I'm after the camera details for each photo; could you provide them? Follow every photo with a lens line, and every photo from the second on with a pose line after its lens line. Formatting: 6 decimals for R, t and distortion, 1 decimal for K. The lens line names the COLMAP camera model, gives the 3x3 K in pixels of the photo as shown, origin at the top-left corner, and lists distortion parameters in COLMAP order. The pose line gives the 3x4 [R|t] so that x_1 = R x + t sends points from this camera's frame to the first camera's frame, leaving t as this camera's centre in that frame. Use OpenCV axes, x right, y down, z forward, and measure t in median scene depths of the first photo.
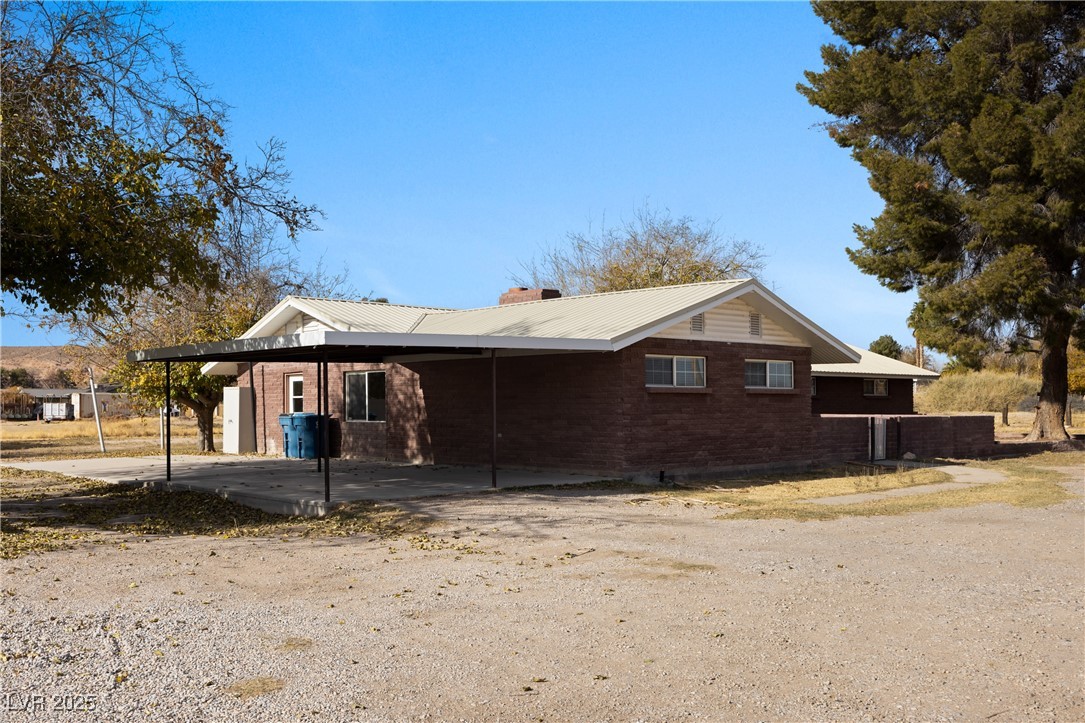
lens RADIAL K [[1083.6, 0, 548.4], [0, 1083.6, 399.3], [0, 0, 1]] dist [-0.007864, 0.000000]
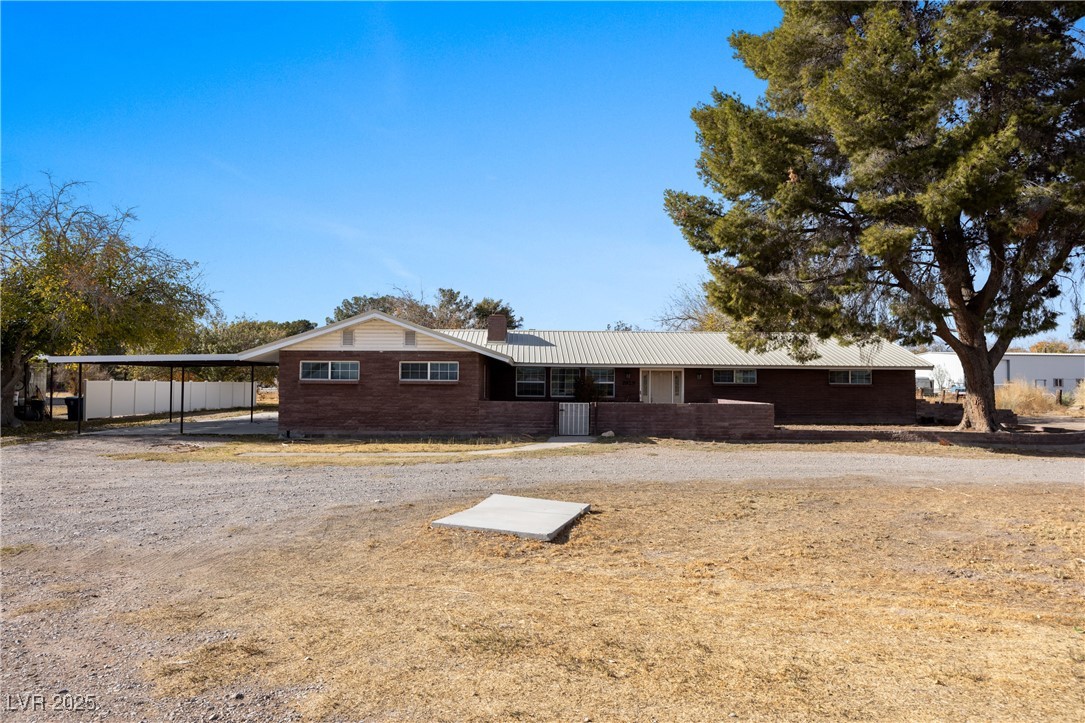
lens RADIAL K [[688.9, 0, 540.7], [0, 688.9, 364.0], [0, 0, 1]] dist [0.000860, -0.000157]
pose [[0.737520, -0.013866, -0.675183, 0.820045], [-0.004608, 0.999663, -0.025563, -0.008096], [0.675310, 0.021965, 0.737207, 0.351281]]
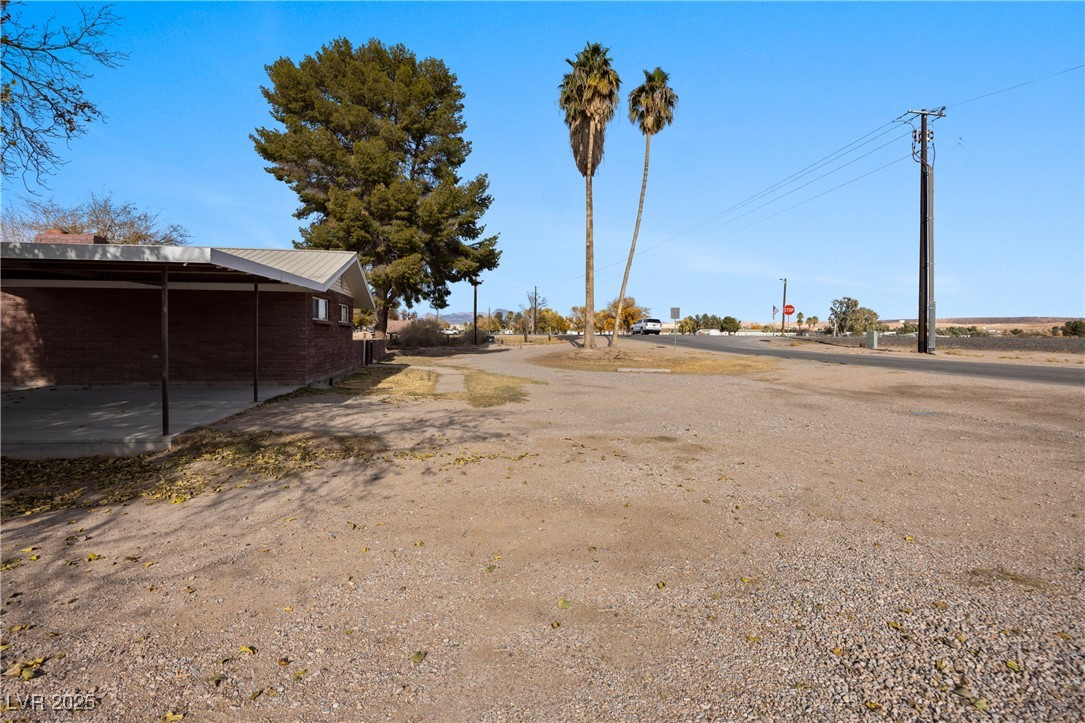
lens RADIAL K [[514.0, 0, 539.3], [0, 514.0, 334.3], [0, 0, 1]] dist [-0.012174, 0.000351]
pose [[0.553180, 0.007252, 0.833030, -0.230685], [-0.013154, 0.999913, 0.000030, 0.003446], [-0.832958, -0.010974, 0.553227, 0.297515]]
